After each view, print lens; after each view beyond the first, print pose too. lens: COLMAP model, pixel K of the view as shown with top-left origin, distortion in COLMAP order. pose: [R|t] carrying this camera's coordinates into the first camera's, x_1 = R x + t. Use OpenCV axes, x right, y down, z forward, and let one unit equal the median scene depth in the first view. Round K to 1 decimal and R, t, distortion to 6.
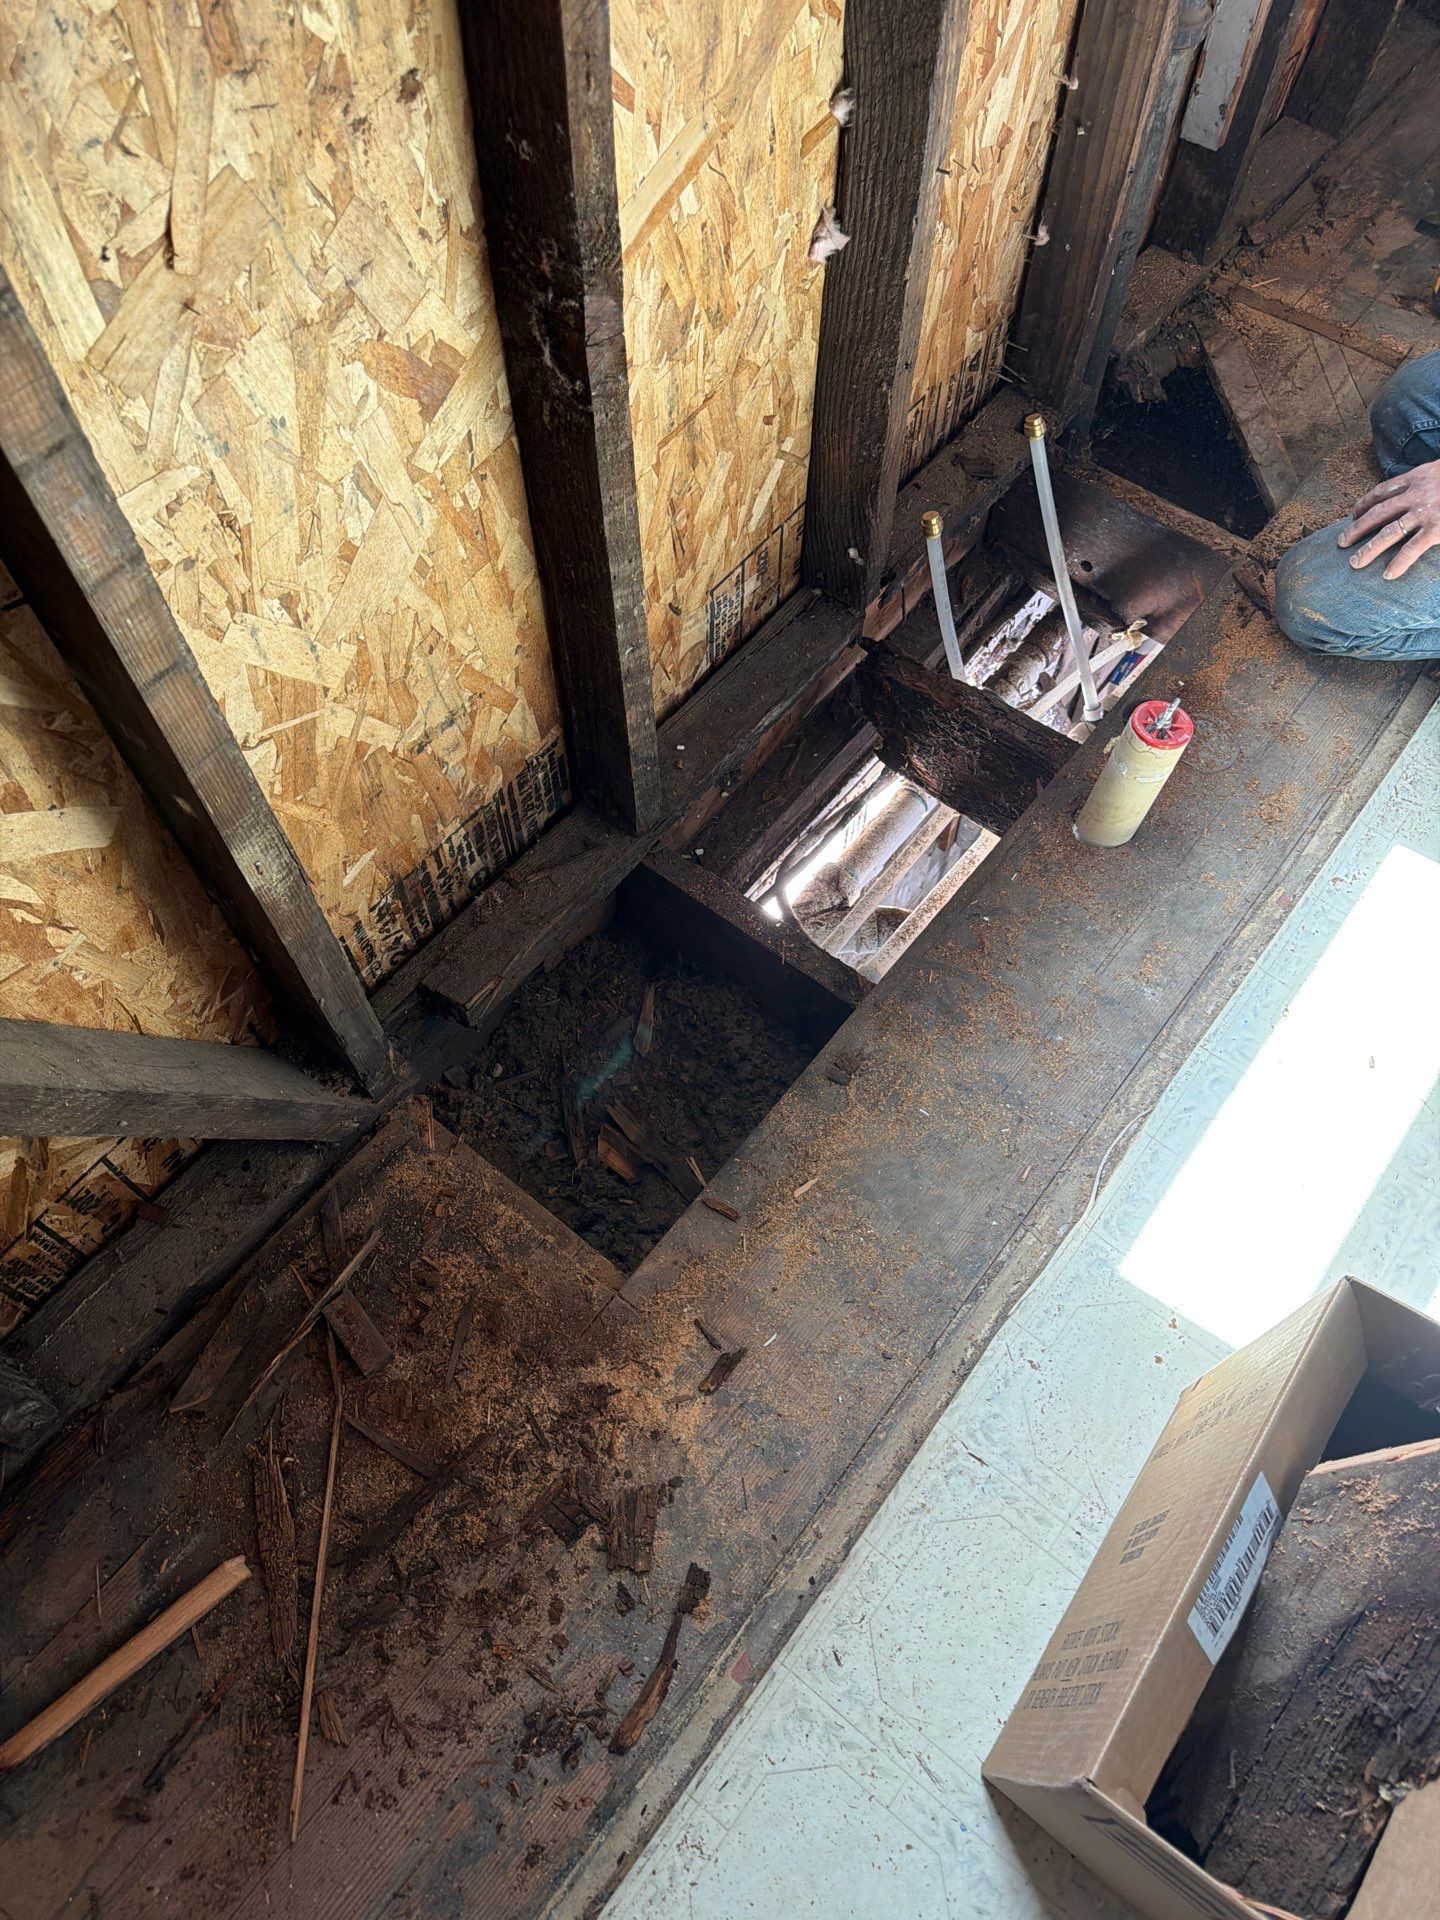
lens RADIAL K [[1350.0, 0, 718.5], [0, 1350.0, 963.7], [0, 0, 1]] dist [0.100854, -0.139831]
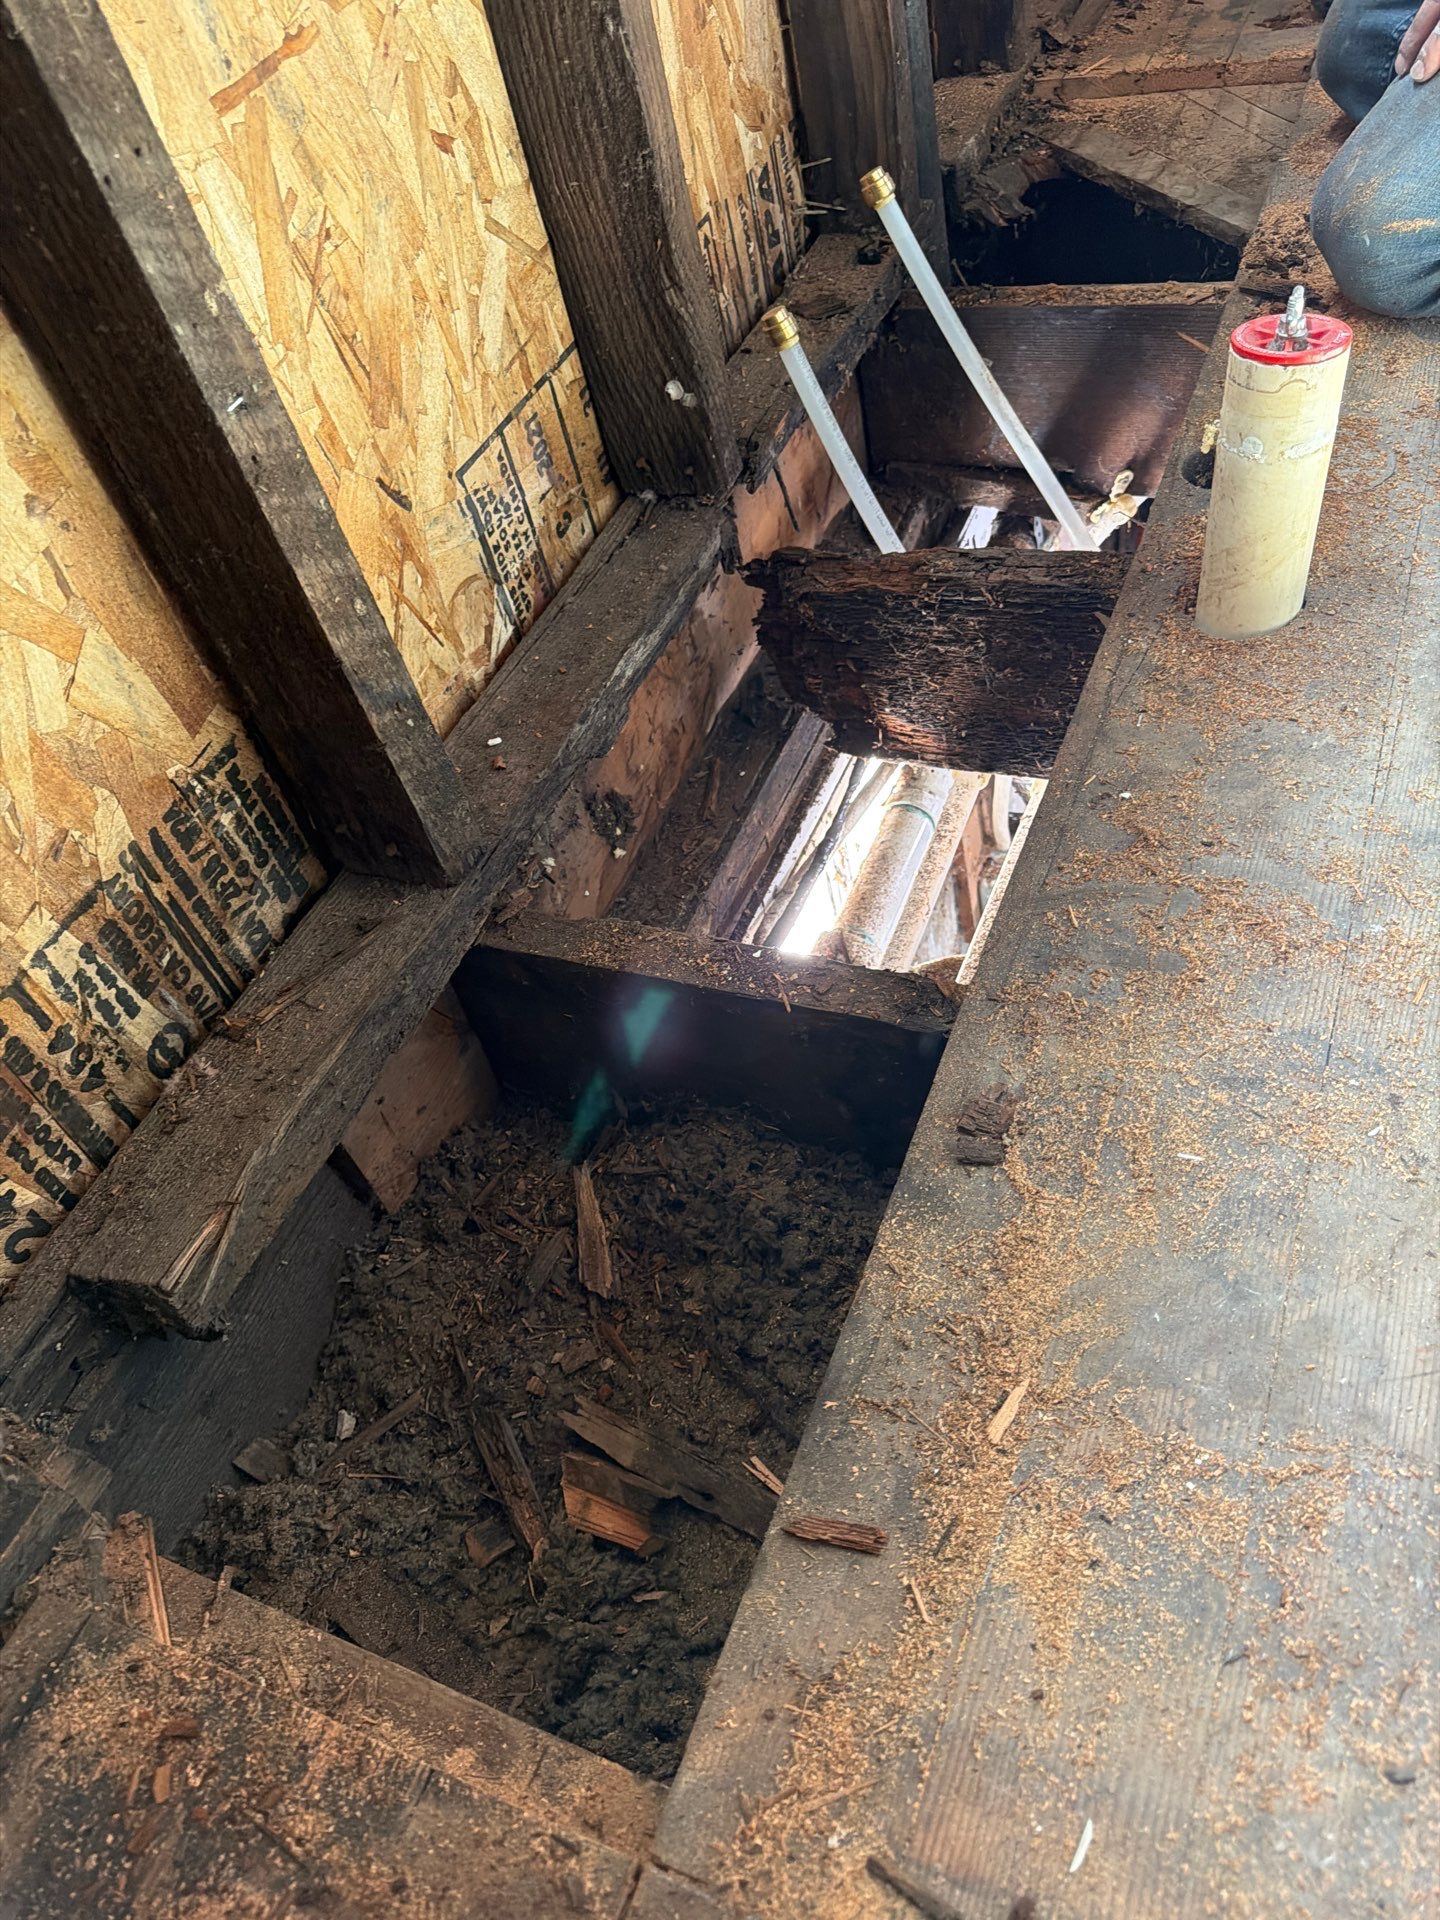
lens RADIAL K [[1513.3, 0, 714.6], [0, 1513.3, 897.6], [0, 0, 1]] dist [0.040763, -0.074455]
pose [[0.942725, -0.330140, 0.047709, 0.007765], [0.331728, 0.912870, -0.237961, 0.085595], [0.035008, 0.240158, 0.970102, 0.423268]]
